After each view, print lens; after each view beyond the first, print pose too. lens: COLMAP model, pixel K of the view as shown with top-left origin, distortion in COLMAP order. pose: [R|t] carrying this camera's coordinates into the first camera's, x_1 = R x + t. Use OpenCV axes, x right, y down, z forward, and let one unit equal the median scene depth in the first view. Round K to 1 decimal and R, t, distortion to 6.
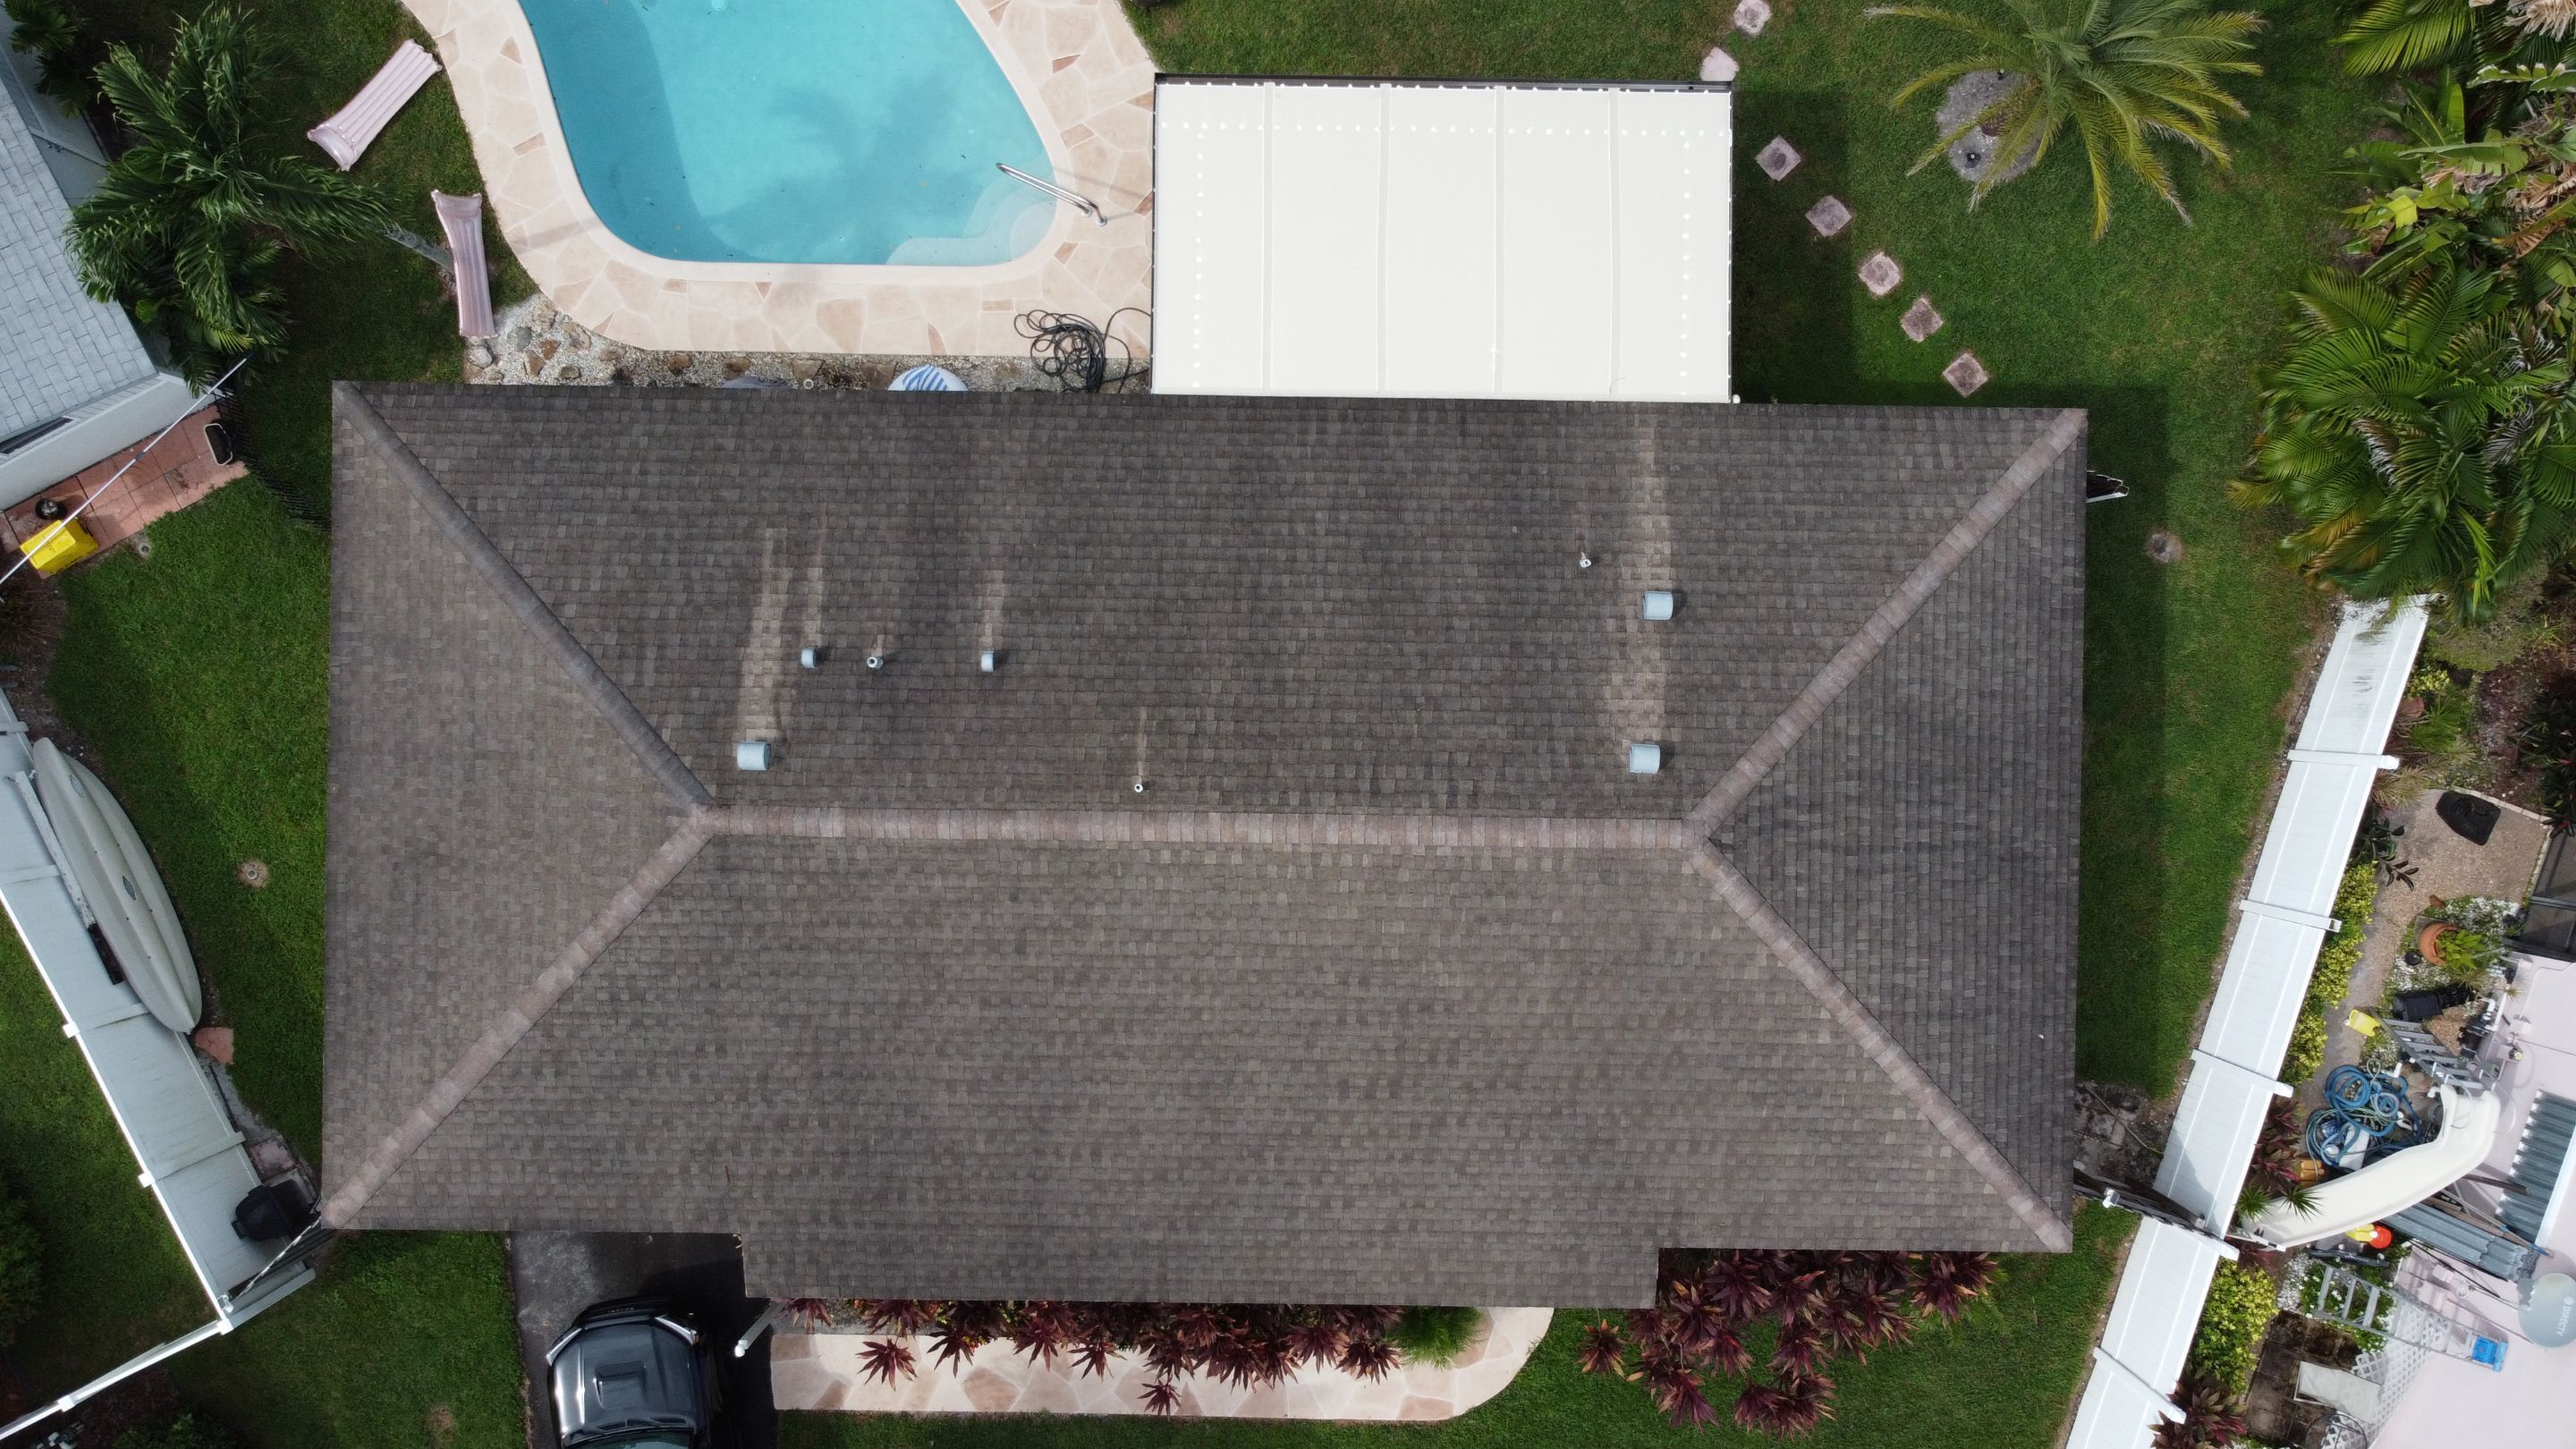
lens RADIAL K [[1947.2, 0, 1274.3], [0, 1947.2, 705.0], [0, 0, 1]] dist [0.015367, -0.016526]
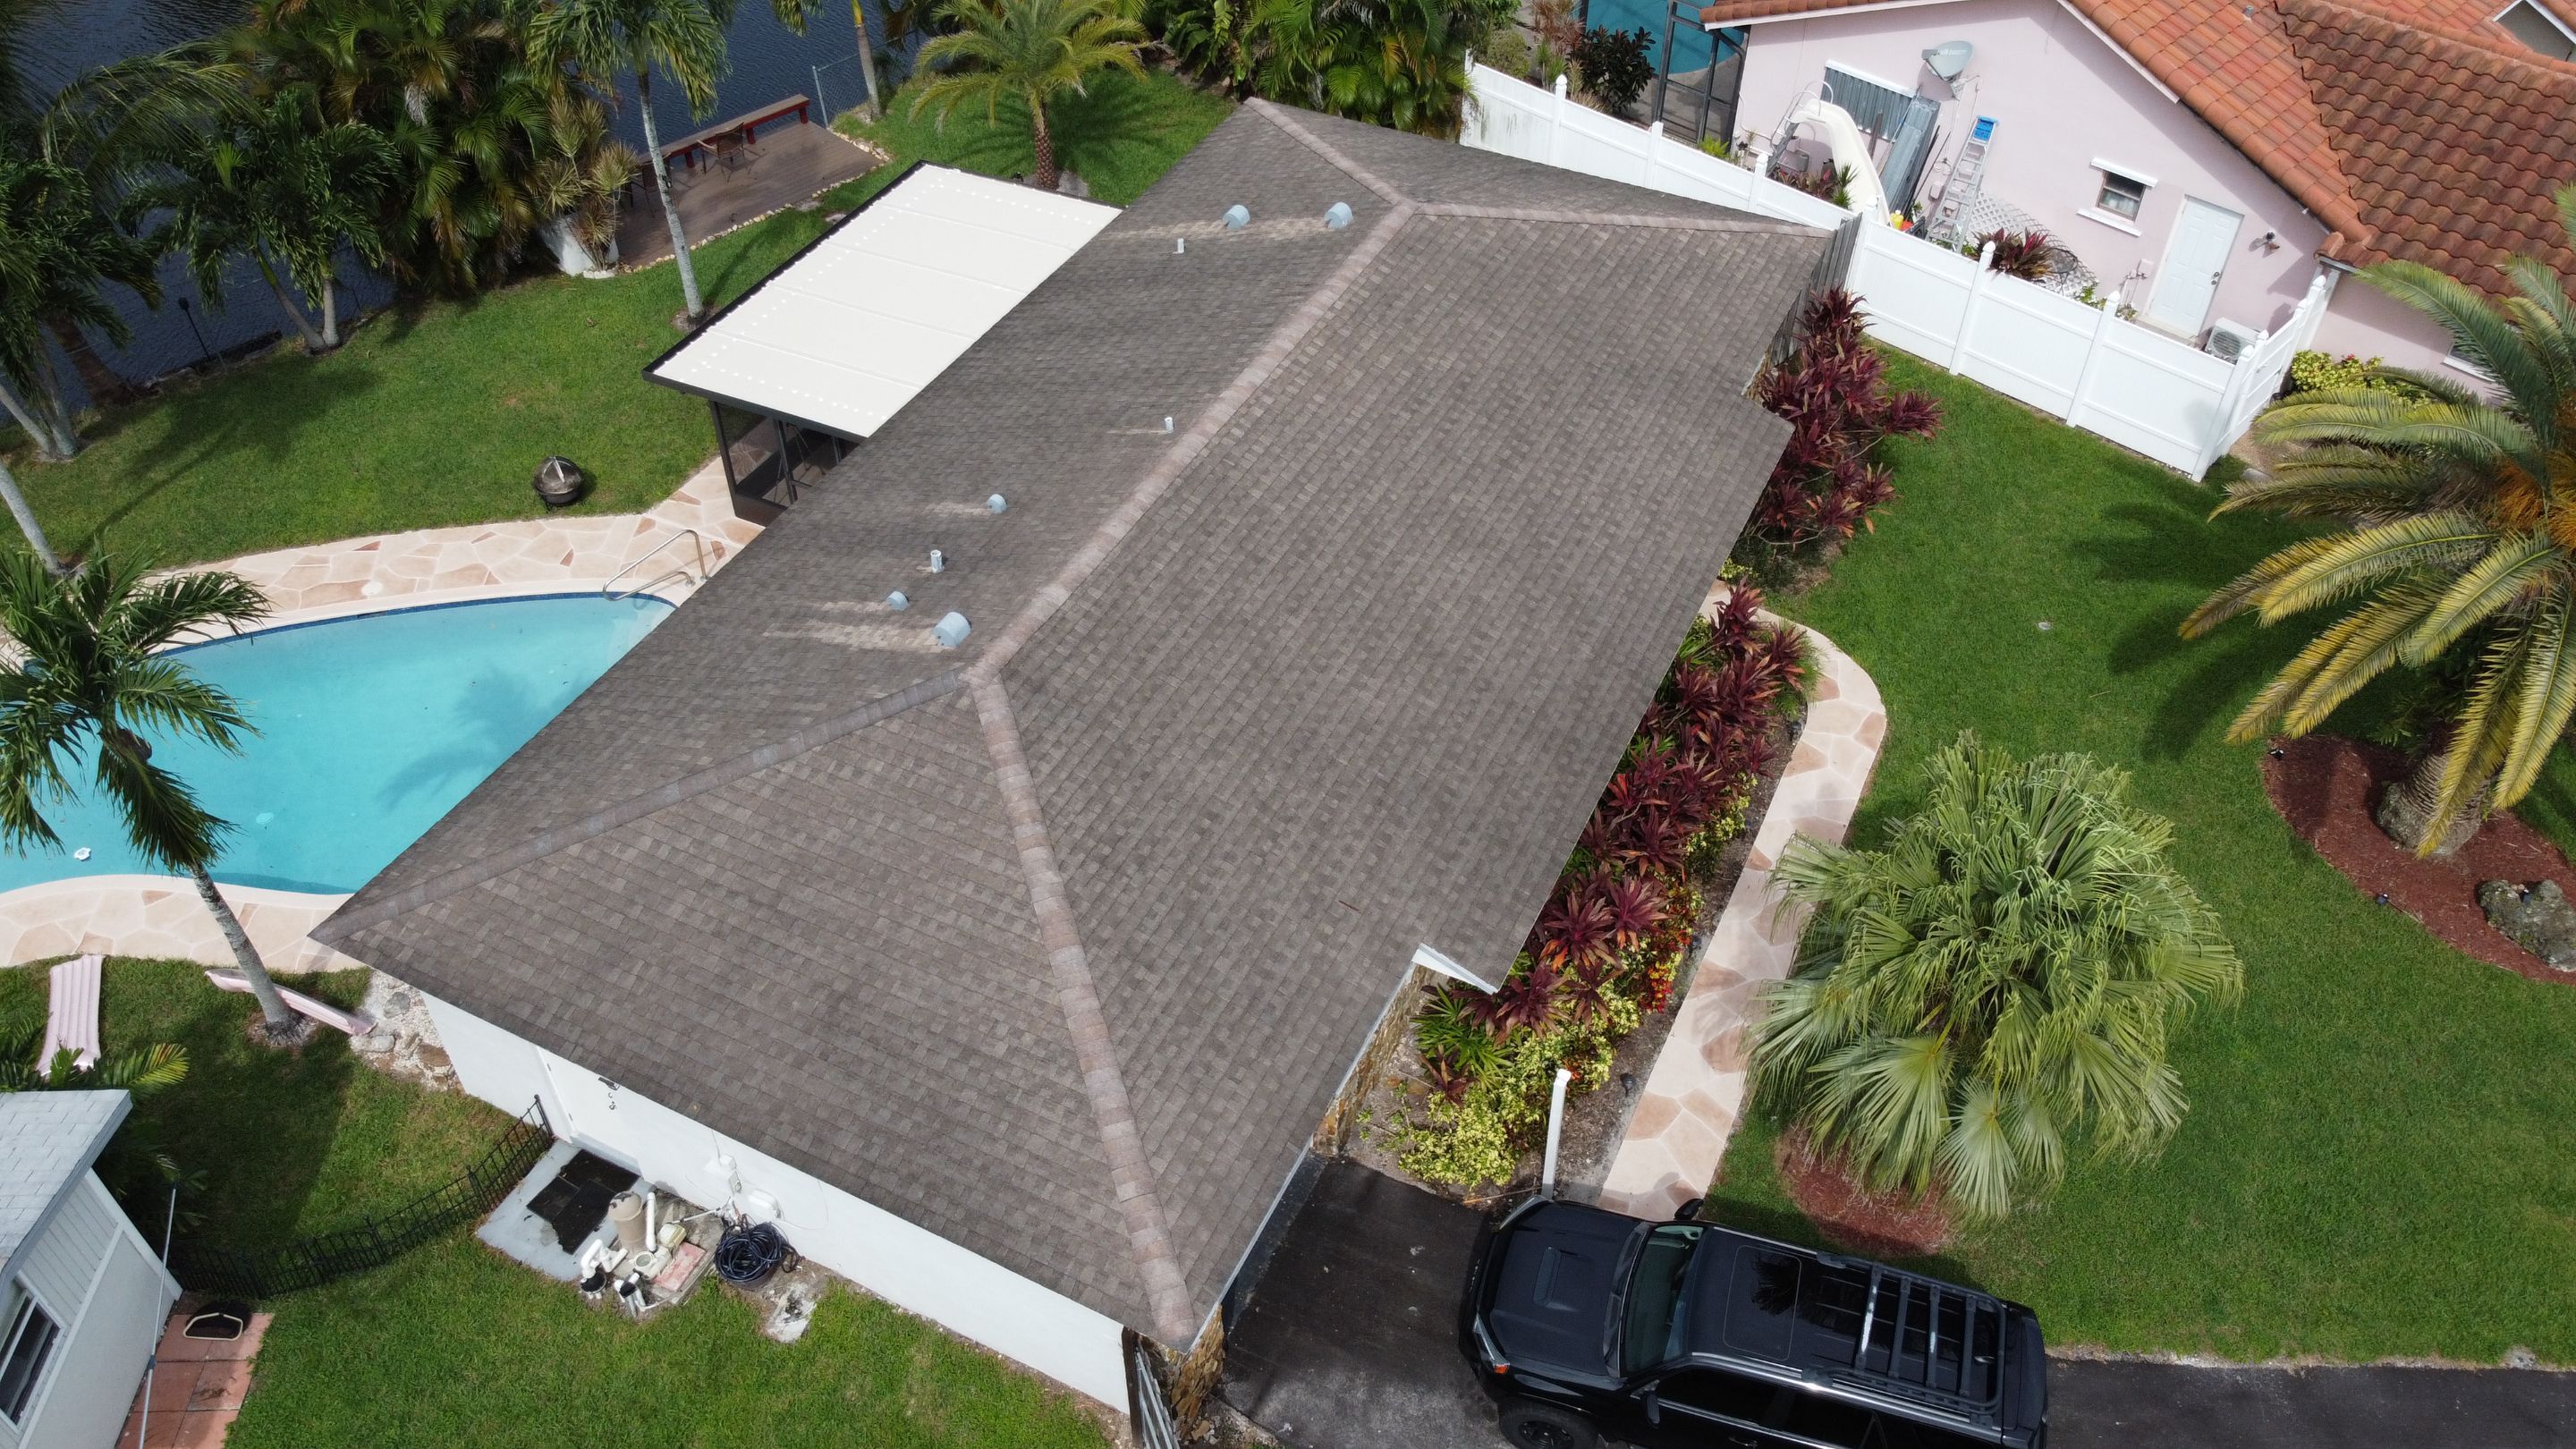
lens RADIAL K [[1947.2, 0, 1277.5], [0, 1947.2, 720.4], [0, 0, 1]] dist [0.015367, -0.016526]
pose [[0.433062, -0.622004, 0.652356, -0.815086], [0.901344, 0.293999, -0.318030, 0.468339], [0.006024, 0.725724, 0.687959, 0.359373]]
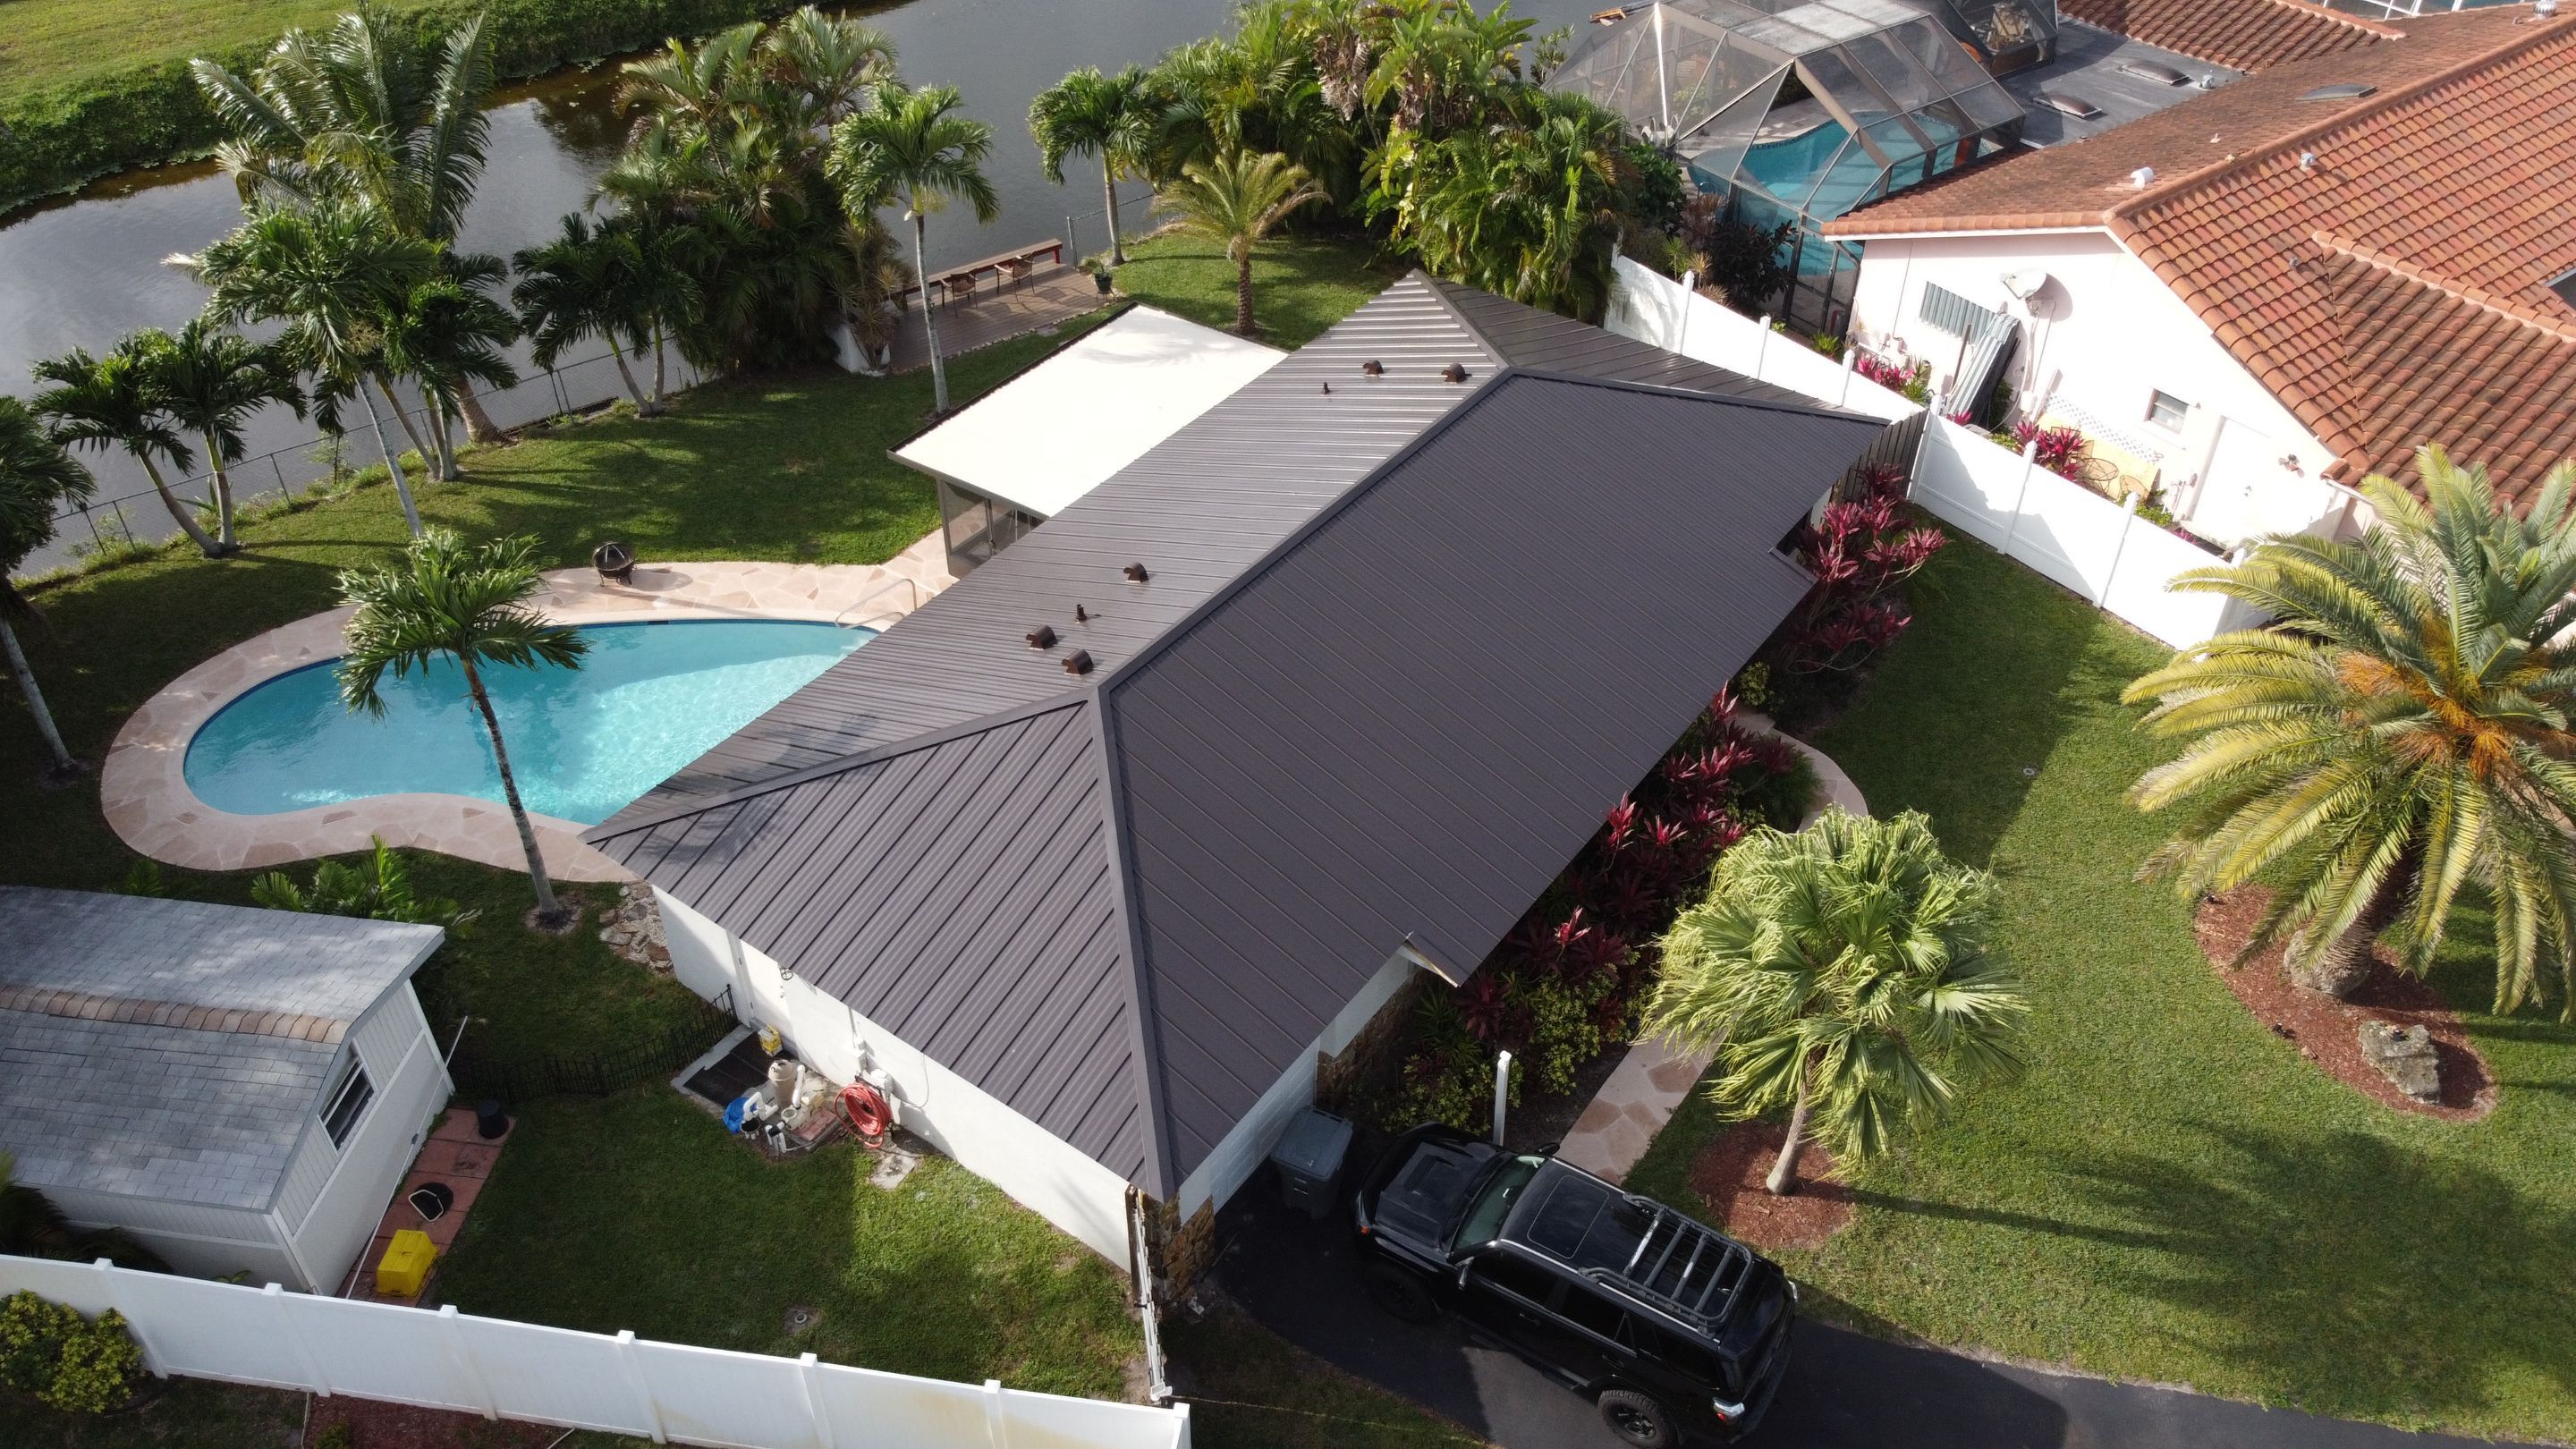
lens RADIAL K [[1947.2, 0, 1286.4], [0, 1947.2, 709.5], [0, 0, 1]] dist [0.015367, -0.016526]
pose [[0.571018, -0.520396, 0.634922, -0.954714], [0.820909, 0.355512, -0.446900, 0.672028], [0.006842, 0.776401, 0.630202, 0.232077]]
